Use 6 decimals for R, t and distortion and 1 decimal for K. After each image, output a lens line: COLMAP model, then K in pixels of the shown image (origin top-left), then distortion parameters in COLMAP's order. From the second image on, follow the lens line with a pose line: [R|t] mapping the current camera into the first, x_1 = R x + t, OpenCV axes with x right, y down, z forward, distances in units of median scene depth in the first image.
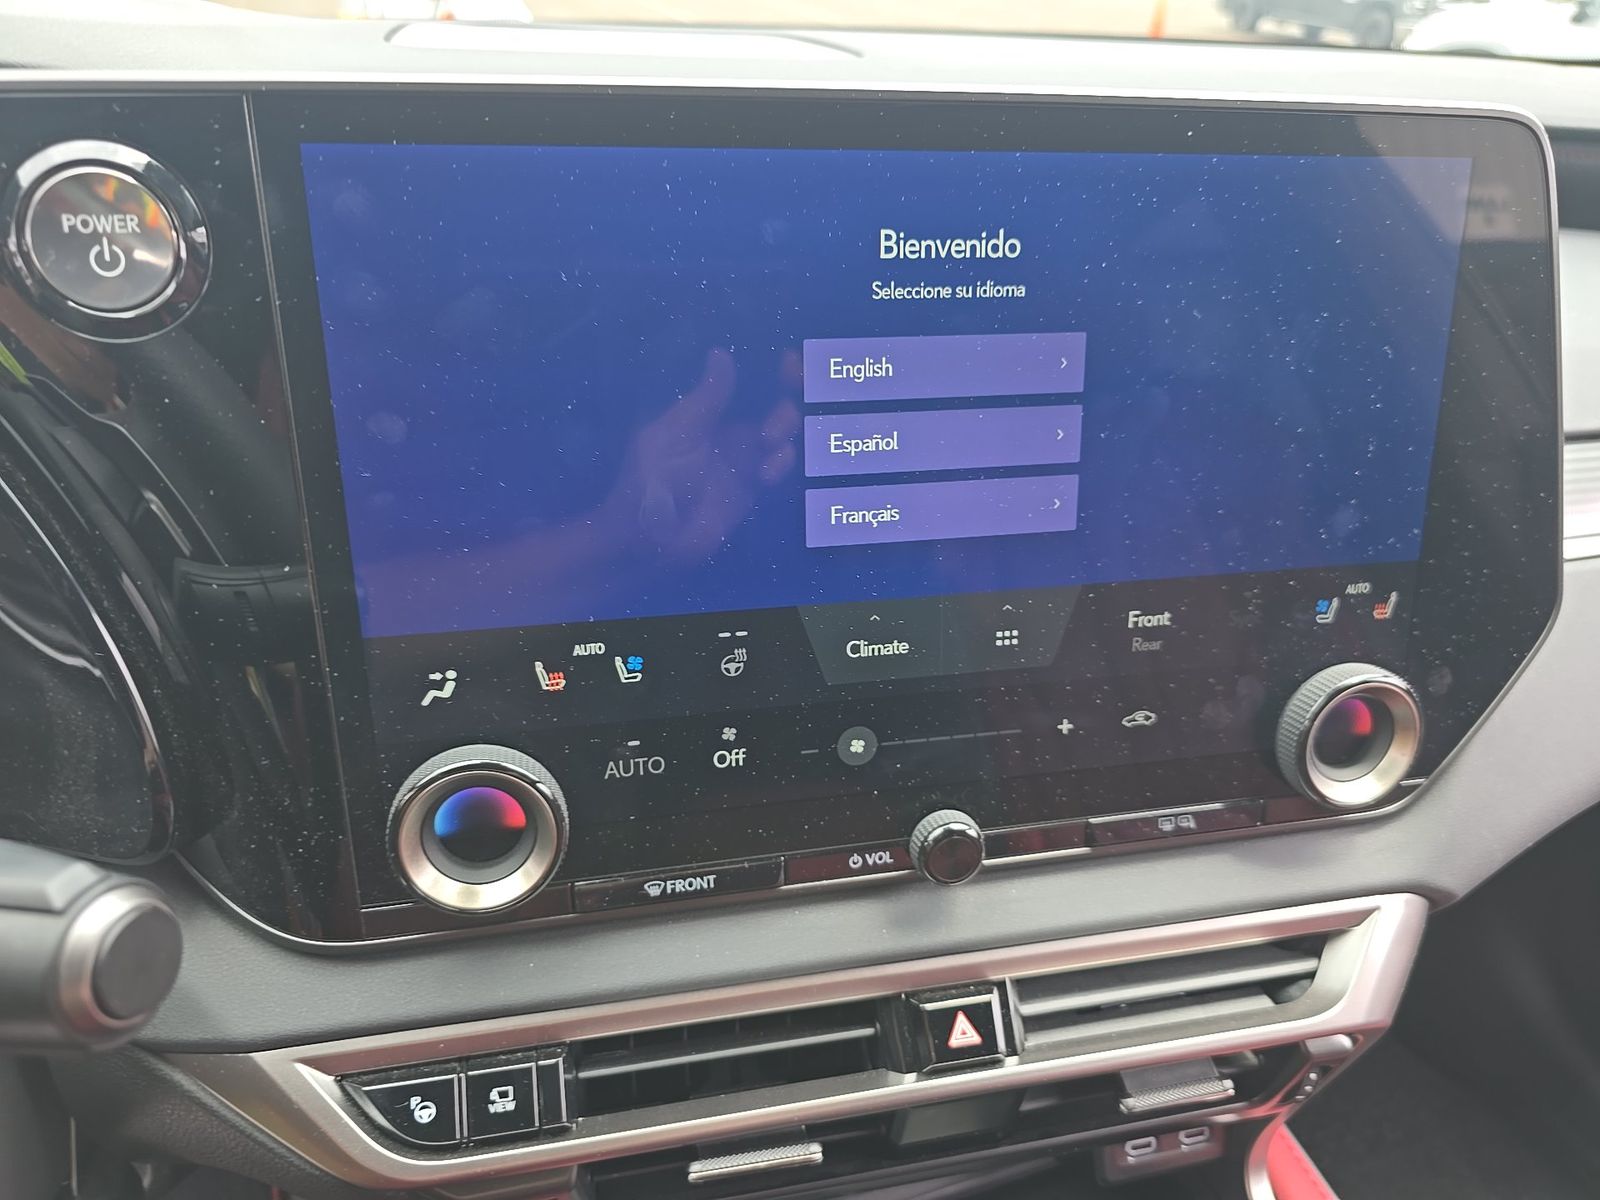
lens RADIAL K [[1070.4, 0, 800.8], [0, 1070.4, 596.8], [0, 0, 1]] dist [-0.001682, -0.004918]
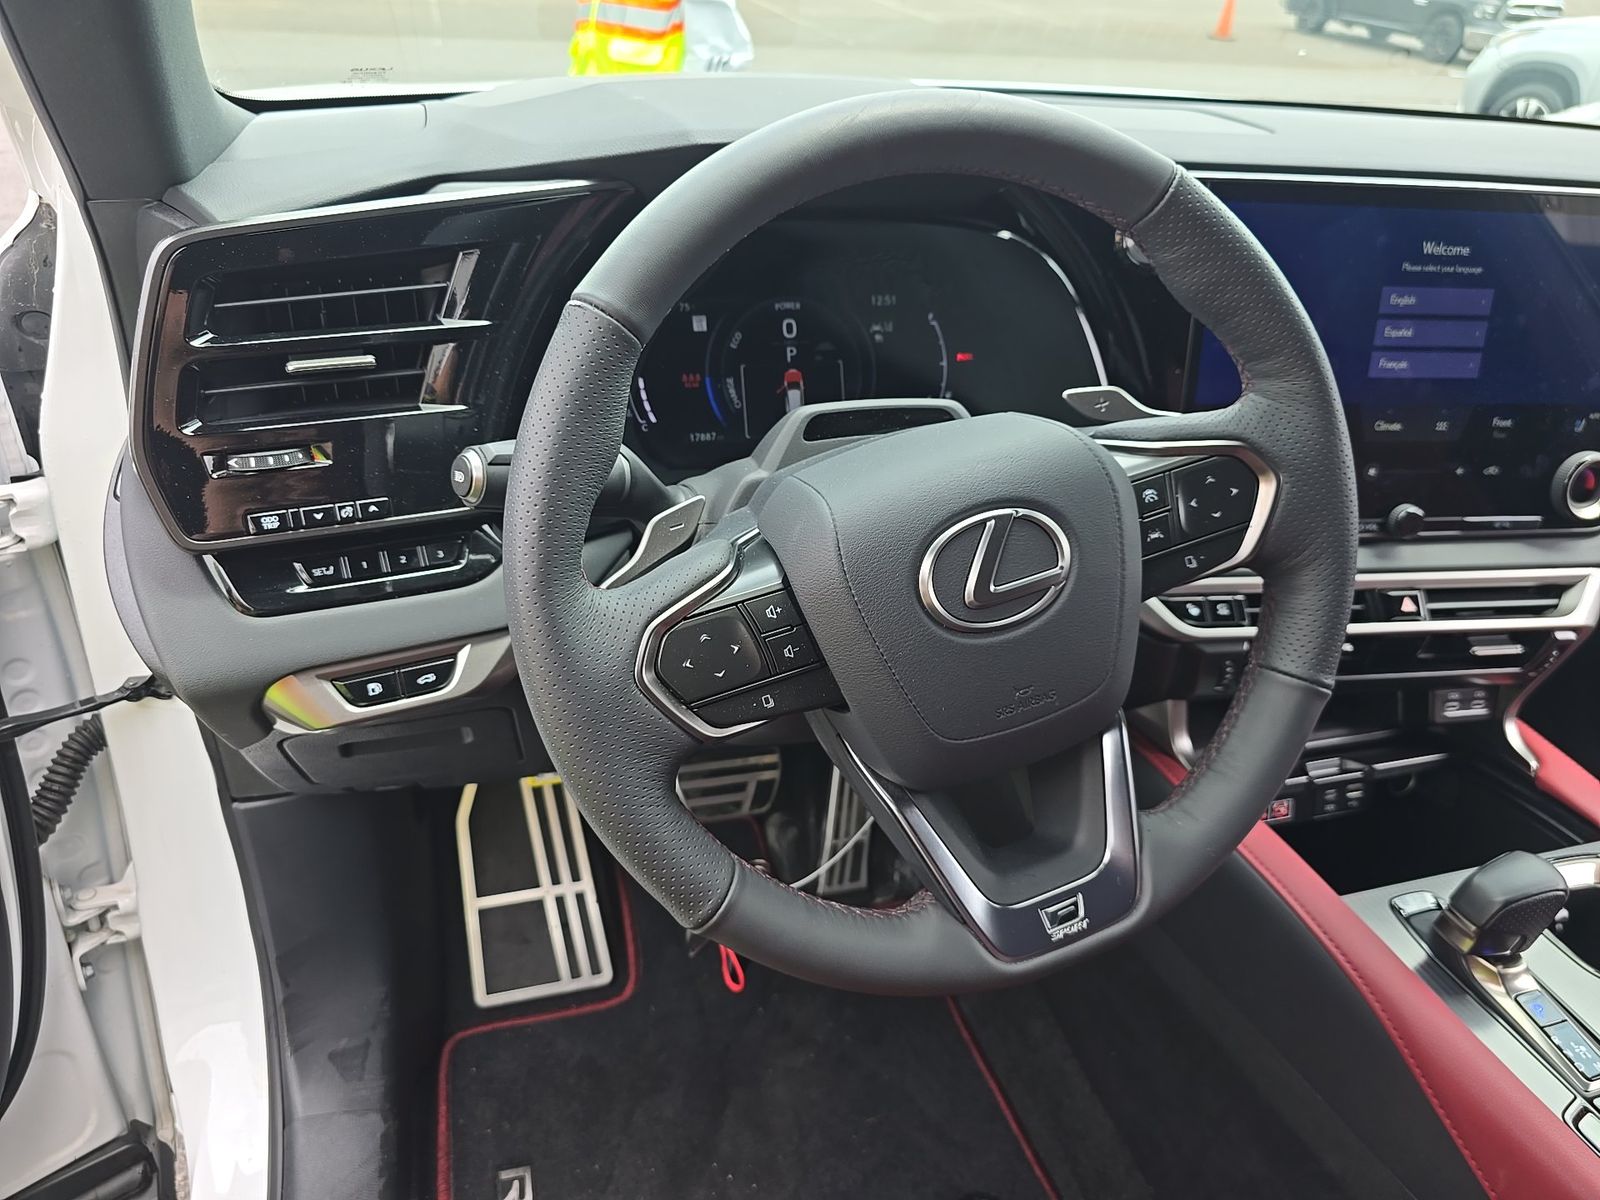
lens RADIAL K [[1070.4, 0, 802.5], [0, 1070.4, 604.0], [0, 0, 1]] dist [-0.001682, -0.004918]
pose [[0.998736, 0.045191, -0.021999, -1.053542], [-0.044781, 0.998820, 0.018791, 0.419521], [0.022822, -0.017782, 0.999581, -1.245073]]
